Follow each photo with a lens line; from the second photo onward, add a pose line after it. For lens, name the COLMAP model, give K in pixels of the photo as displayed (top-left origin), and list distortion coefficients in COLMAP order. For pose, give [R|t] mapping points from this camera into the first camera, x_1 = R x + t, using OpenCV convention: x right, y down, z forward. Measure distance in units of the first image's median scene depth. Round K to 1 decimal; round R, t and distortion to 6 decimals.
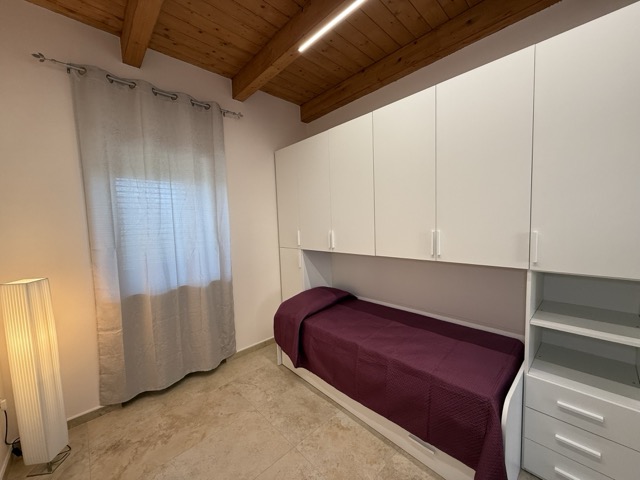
lens RADIAL K [[258.1, 0, 317.6], [0, 258.1, 244.4], [0, 0, 1]] dist [0.000462, -0.000003]
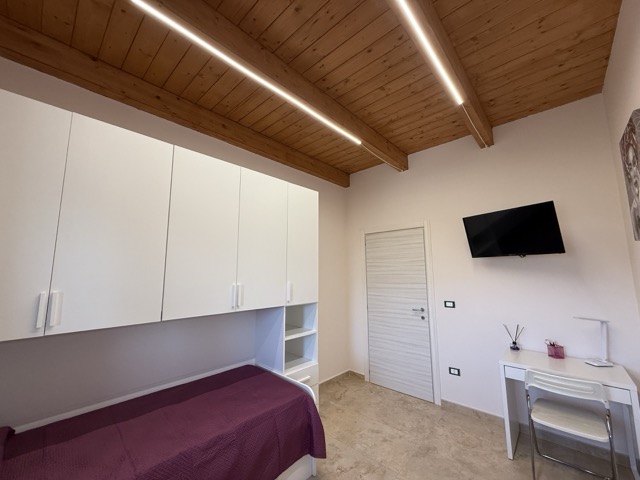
lens RADIAL K [[256.8, 0, 314.6], [0, 256.8, 241.8], [0, 0, 1]] dist [0.000449, -0.000213]
pose [[-0.073241, 0.153211, 0.985476, -0.632262], [0.093954, 0.984795, -0.146122, -0.033119], [-0.992879, 0.081888, -0.086522, 0.669737]]
